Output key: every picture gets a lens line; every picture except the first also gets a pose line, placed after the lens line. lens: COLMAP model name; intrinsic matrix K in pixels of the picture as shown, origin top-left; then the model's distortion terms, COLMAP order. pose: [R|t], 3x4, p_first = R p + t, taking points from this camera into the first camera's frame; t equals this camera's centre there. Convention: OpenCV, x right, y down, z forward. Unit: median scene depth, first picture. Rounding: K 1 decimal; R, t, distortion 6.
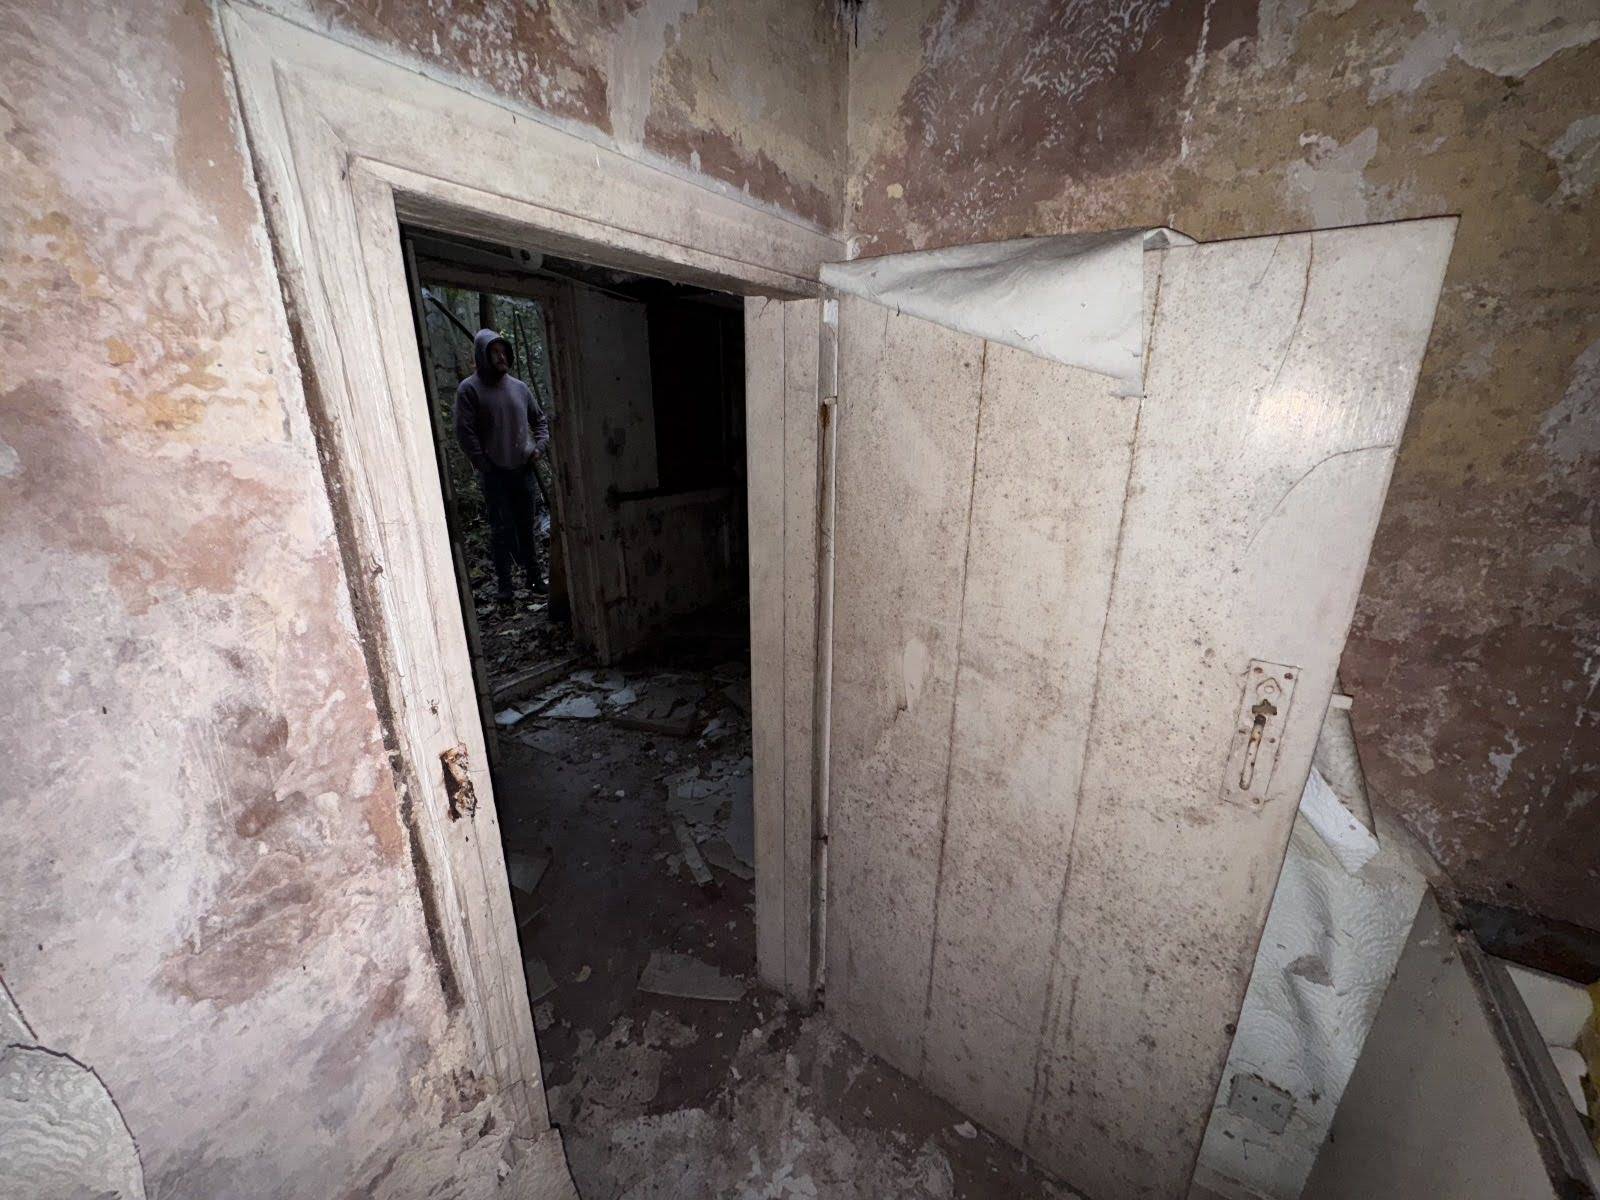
lens RADIAL K [[627.0, 0, 802.3], [0, 627.0, 596.1], [0, 0, 1]] dist [-0.000147, -0.000024]
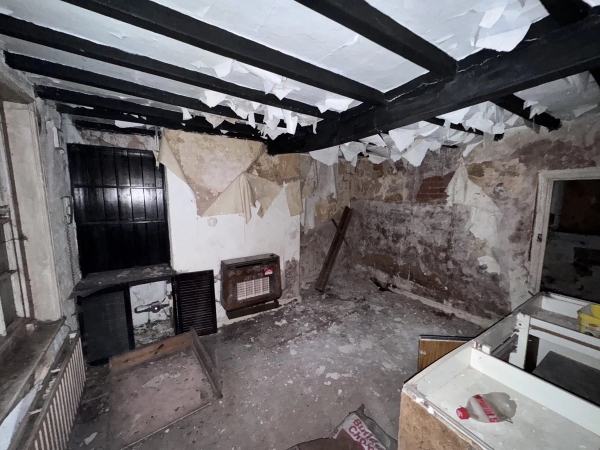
lens RADIAL K [[235.1, 0, 303.4], [0, 235.1, 226.3], [0, 0, 1]] dist [-0.000147, -0.000024]
pose [[-0.415021, 0.115503, -0.902451, 3.731116], [-0.273153, 0.930331, 0.244689, 0.215039], [0.867840, 0.348058, -0.354556, -0.826904]]
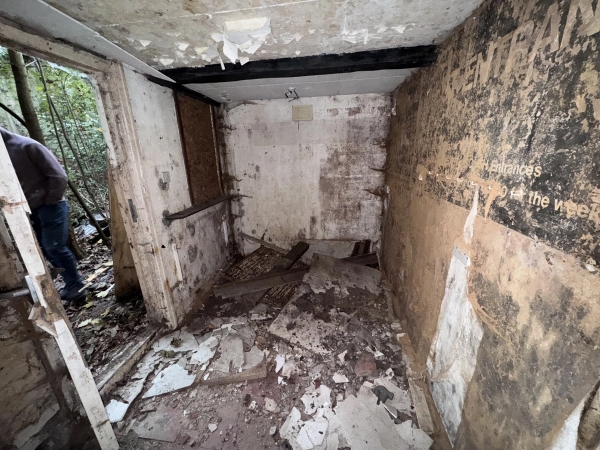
lens RADIAL K [[235.1, 0, 299.9], [0, 235.1, 224.7], [0, 0, 1]] dist [-0.000147, -0.000024]
pose [[0.915447, -0.138189, 0.377969, -0.237507], [0.141859, 0.989718, 0.018264, -0.114140], [-0.376606, 0.036899, 0.925638, 0.387829]]
